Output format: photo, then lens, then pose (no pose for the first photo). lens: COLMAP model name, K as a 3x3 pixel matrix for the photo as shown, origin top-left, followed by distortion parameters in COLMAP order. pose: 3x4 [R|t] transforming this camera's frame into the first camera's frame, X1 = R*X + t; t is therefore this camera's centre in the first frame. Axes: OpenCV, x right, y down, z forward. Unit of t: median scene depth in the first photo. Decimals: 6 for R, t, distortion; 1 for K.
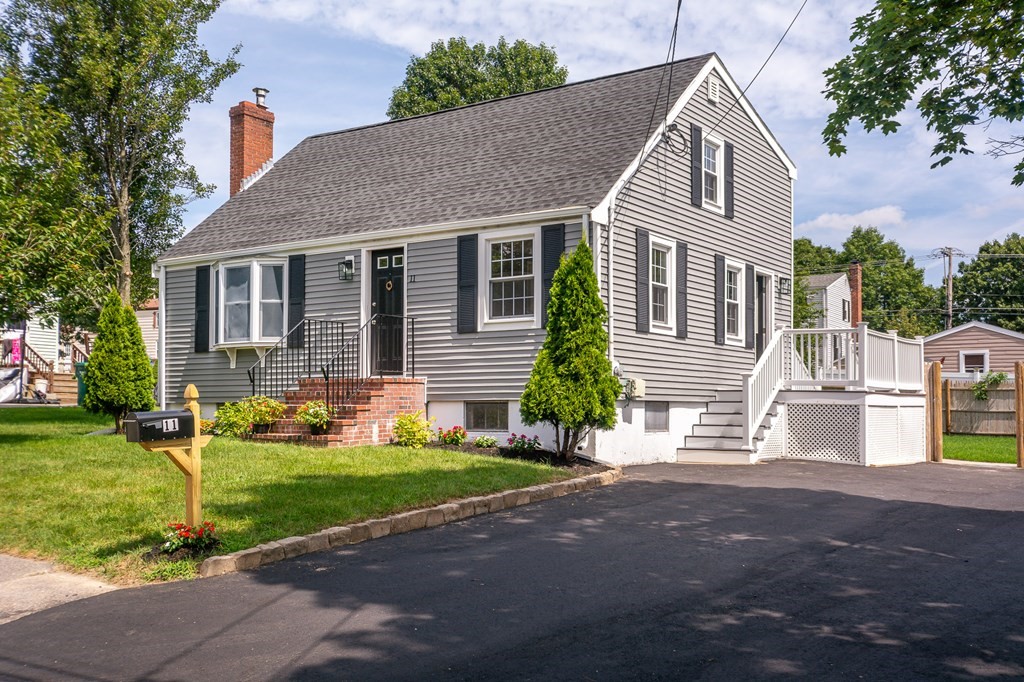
lens RADIAL K [[1063.5, 0, 512.0], [0, 1063.5, 341.0], [0, 0, 1]] dist [0.021397, -0.016356]
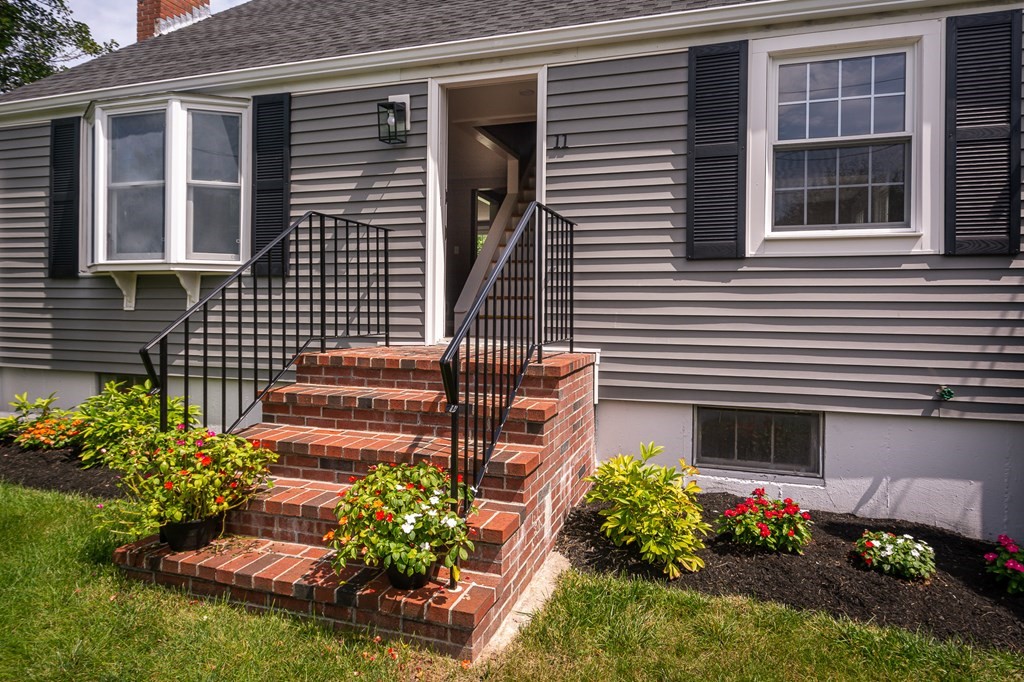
lens RADIAL K [[483.5, 0, 512.6], [0, 483.5, 292.4], [0, 0, 1]] dist [0.002432, 0.000200]
pose [[0.937169, 0.013553, 0.348613, -0.171906], [-0.030671, 0.998577, 0.043631, 0.000296], [-0.347525, -0.051582, 0.936251, 0.729942]]
